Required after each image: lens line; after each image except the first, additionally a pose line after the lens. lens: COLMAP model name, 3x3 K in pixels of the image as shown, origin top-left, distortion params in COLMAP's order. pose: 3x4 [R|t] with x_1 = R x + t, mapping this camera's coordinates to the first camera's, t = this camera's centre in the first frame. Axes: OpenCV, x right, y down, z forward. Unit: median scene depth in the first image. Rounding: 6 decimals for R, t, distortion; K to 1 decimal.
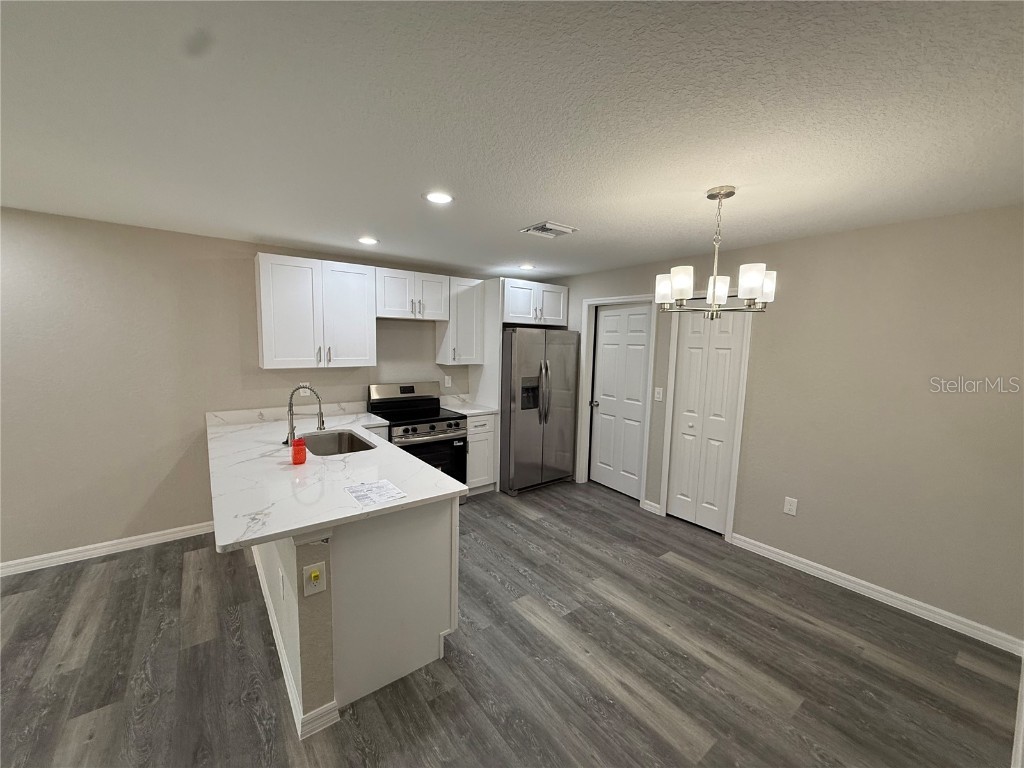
lens RADIAL K [[407.1, 0, 511.3], [0, 407.1, 386.2], [0, 0, 1]] dist [0.001317, -0.000072]
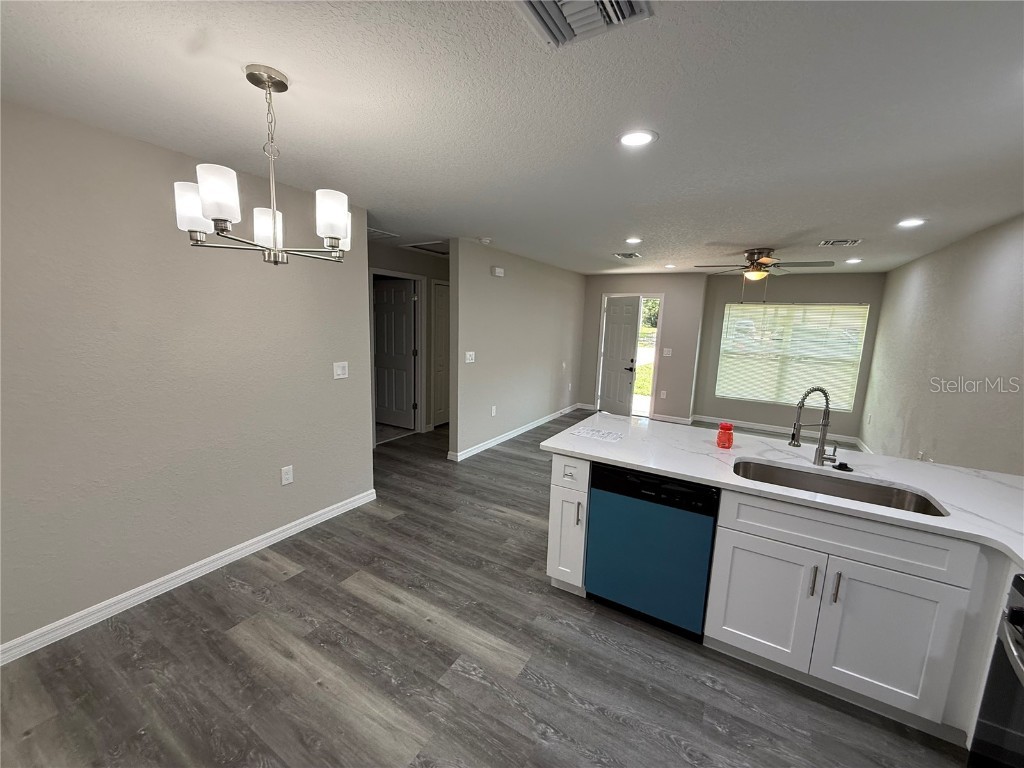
lens RADIAL K [[407.1, 0, 505.7], [0, 407.1, 387.6], [0, 0, 1]] dist [0.001317, -0.000072]
pose [[-0.929865, 0.007985, -0.367814, 0.242285], [-0.092767, 0.962370, 0.255416, -0.109828], [0.356013, 0.271623, -0.894134, 1.169237]]
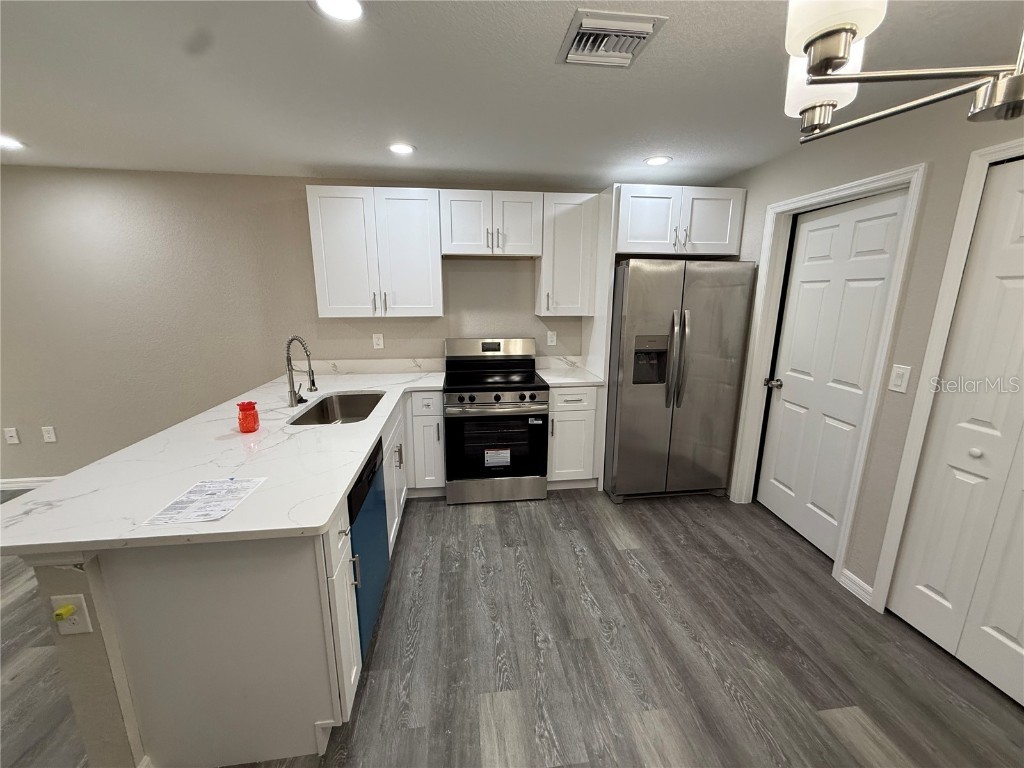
lens RADIAL K [[407.1, 0, 512.8], [0, 407.1, 385.1], [0, 0, 1]] dist [0.001317, -0.000072]
pose [[0.865757, 0.089640, -0.492371, 0.233745], [-0.038604, 0.992859, 0.112878, -0.011112], [0.498973, -0.078718, 0.863035, 0.397009]]
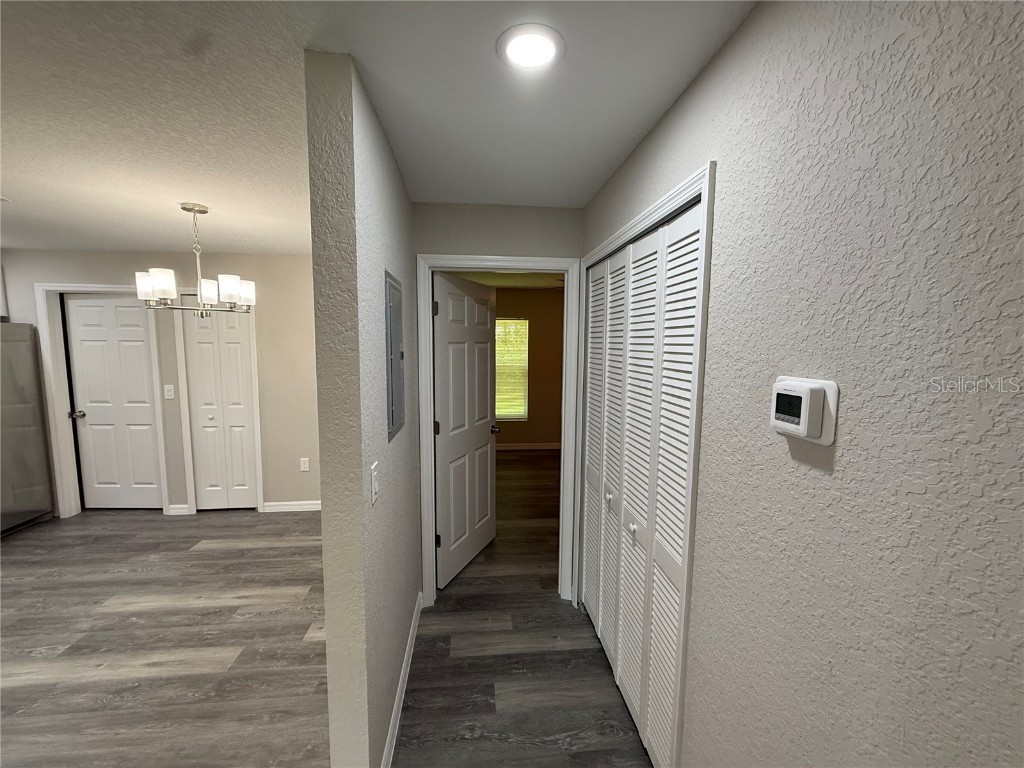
lens RADIAL K [[407.1, 0, 507.2], [0, 407.1, 384.5], [0, 0, 1]] dist [0.001317, -0.000072]
pose [[0.528867, -0.105193, 0.842160, -0.027776], [0.098446, 0.993194, 0.062236, 0.024587], [-0.842976, 0.049992, 0.535624, -0.218236]]
